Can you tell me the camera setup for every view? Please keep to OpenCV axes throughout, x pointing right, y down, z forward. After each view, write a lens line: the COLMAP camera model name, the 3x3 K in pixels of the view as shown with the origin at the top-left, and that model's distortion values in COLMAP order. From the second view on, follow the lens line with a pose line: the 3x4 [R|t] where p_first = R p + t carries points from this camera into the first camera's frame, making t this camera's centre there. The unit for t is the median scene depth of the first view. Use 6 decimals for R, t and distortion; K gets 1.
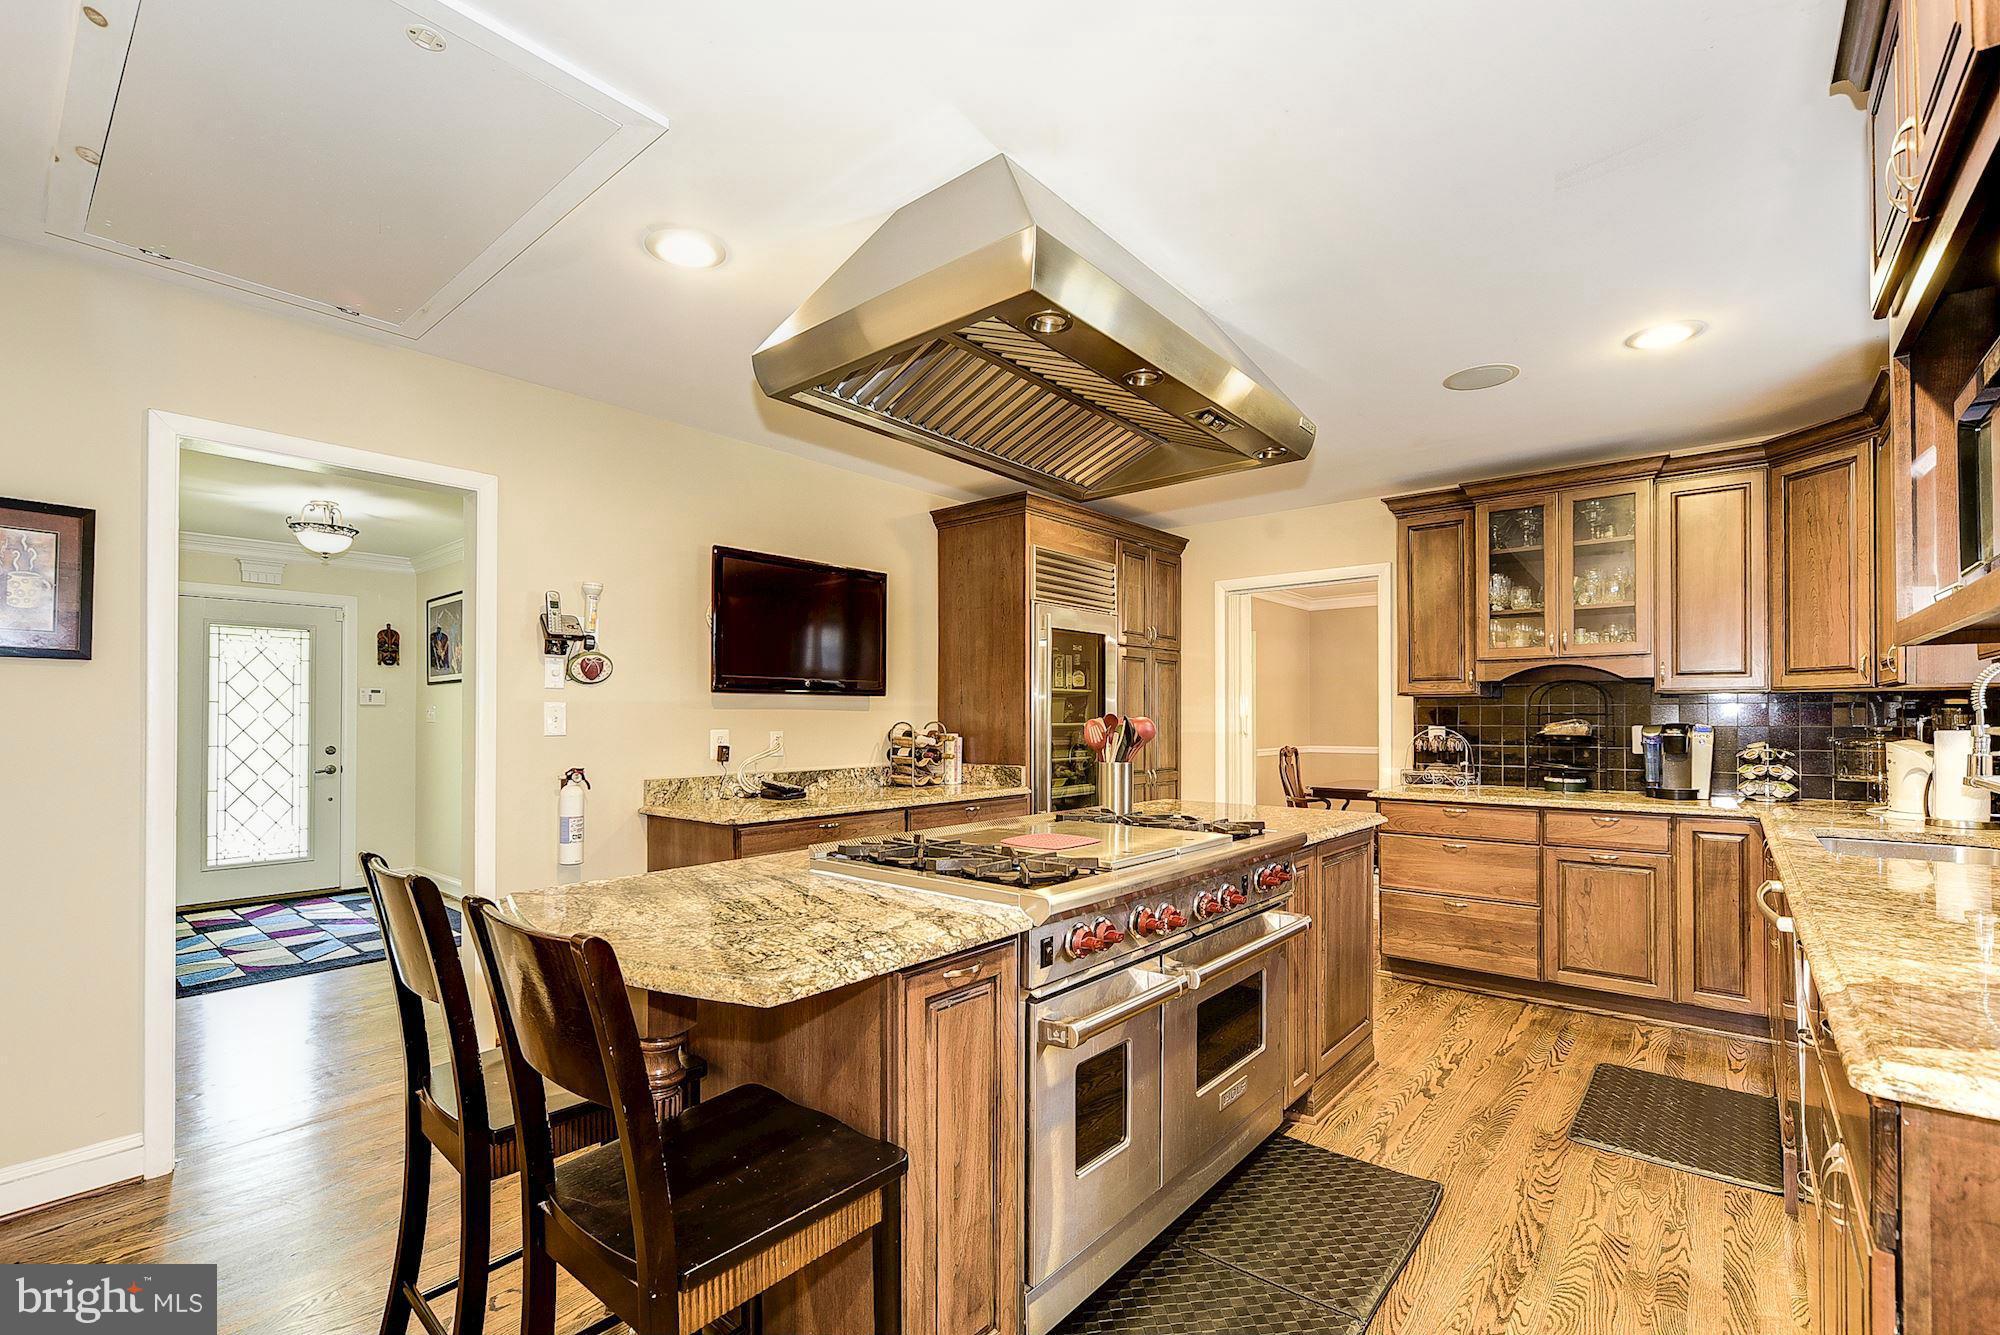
lens RADIAL K [[868.4, 0, 962.5], [0, 868.4, 701.8], [0, 0, 1]] dist [-0.010630, -0.000053]
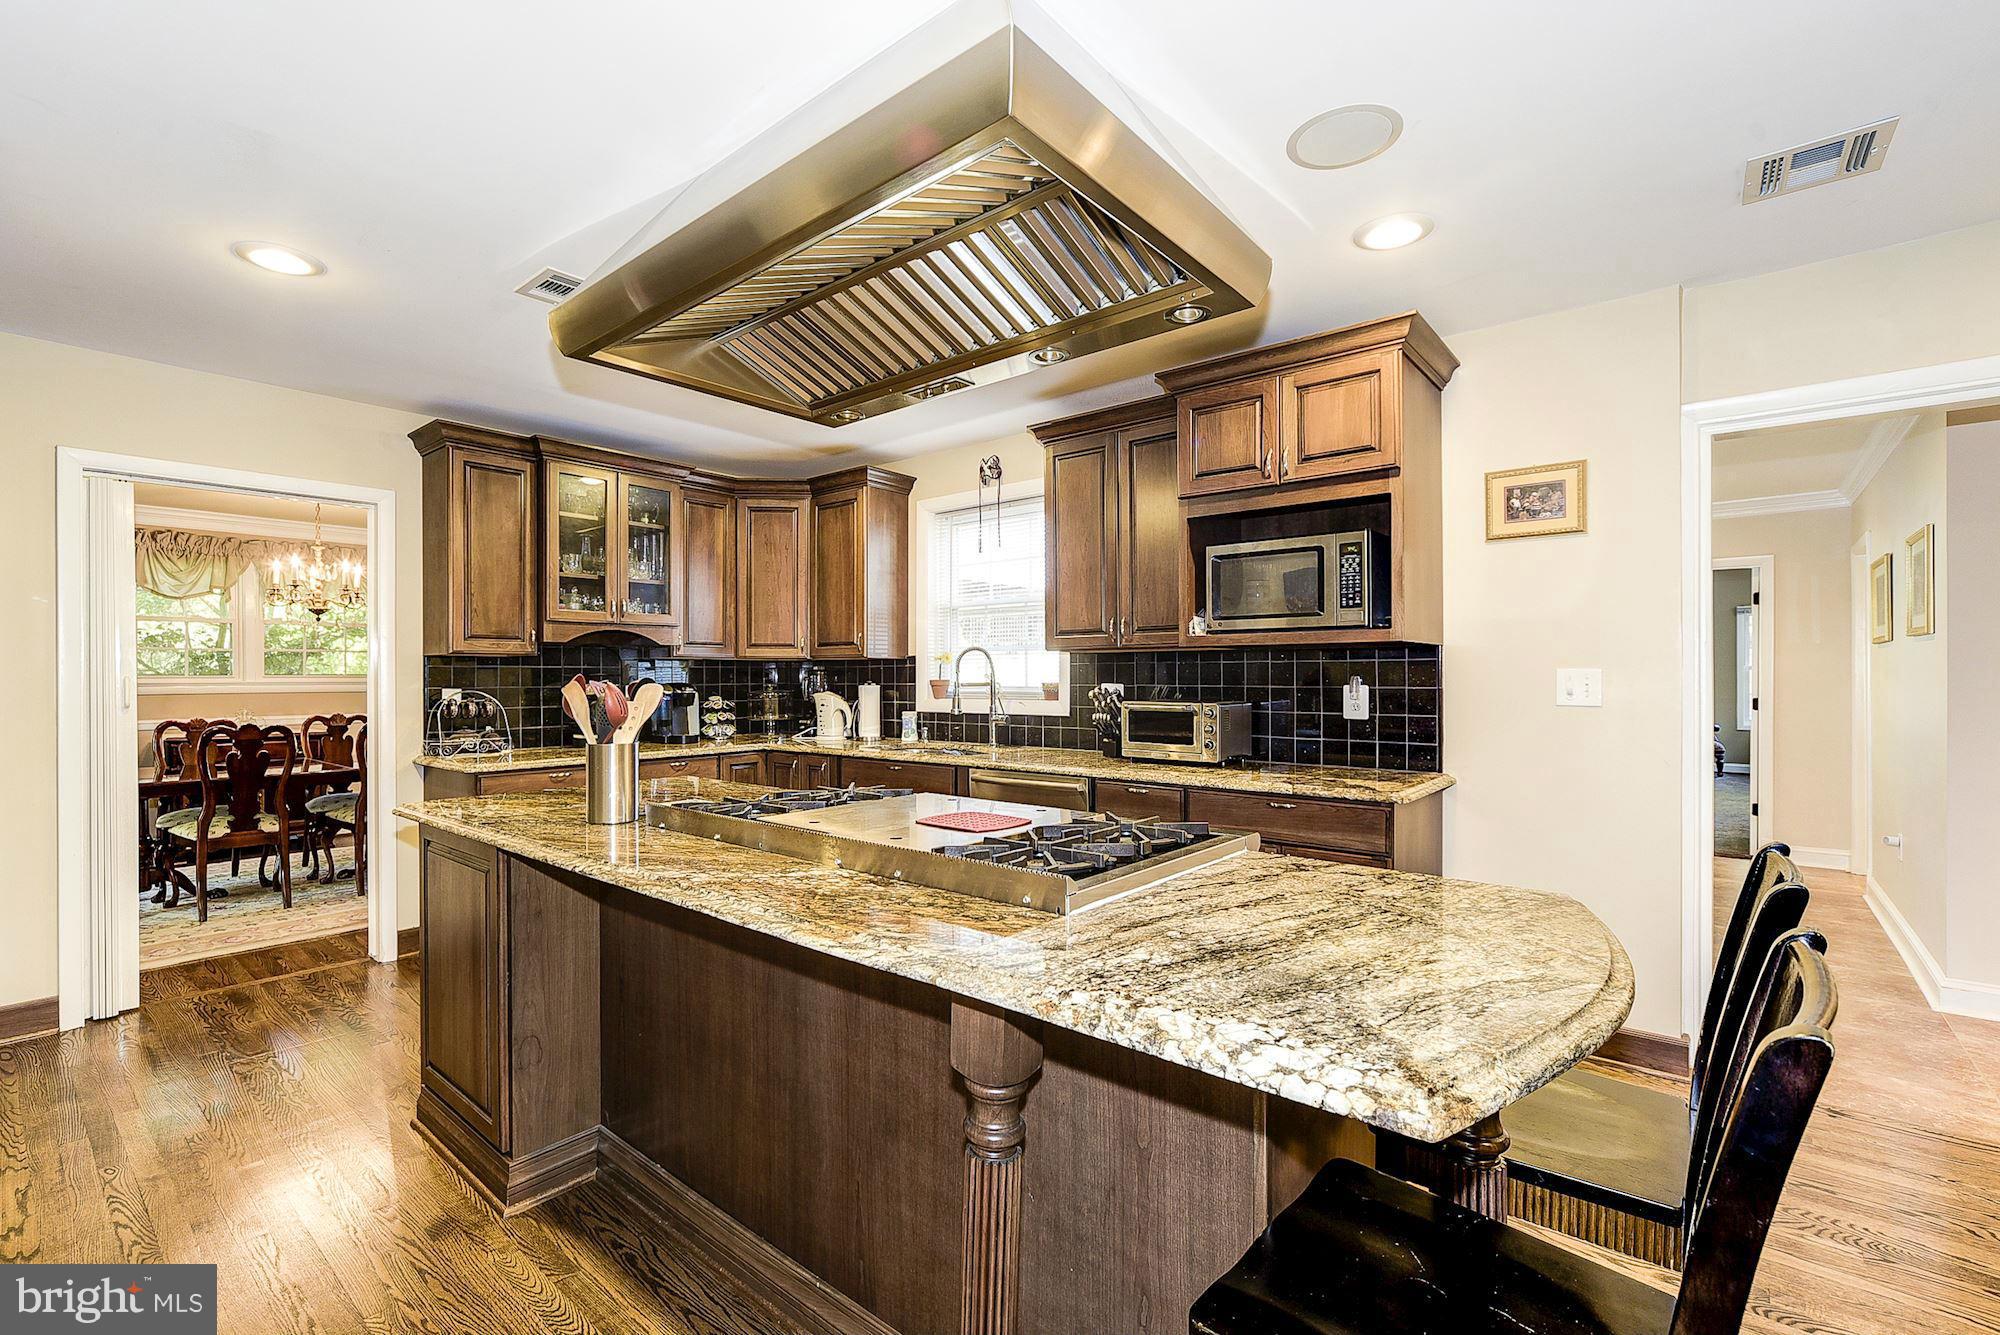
lens RADIAL K [[868.4, 0, 997.0], [0, 868.4, 674.0], [0, 0, 1]] dist [-0.010630, -0.000053]
pose [[-0.019796, 0.001382, 0.999803, -1.477577], [-0.015224, 0.999883, -0.001684, 0.025273], [-0.999688, -0.015255, -0.019773, 1.899875]]
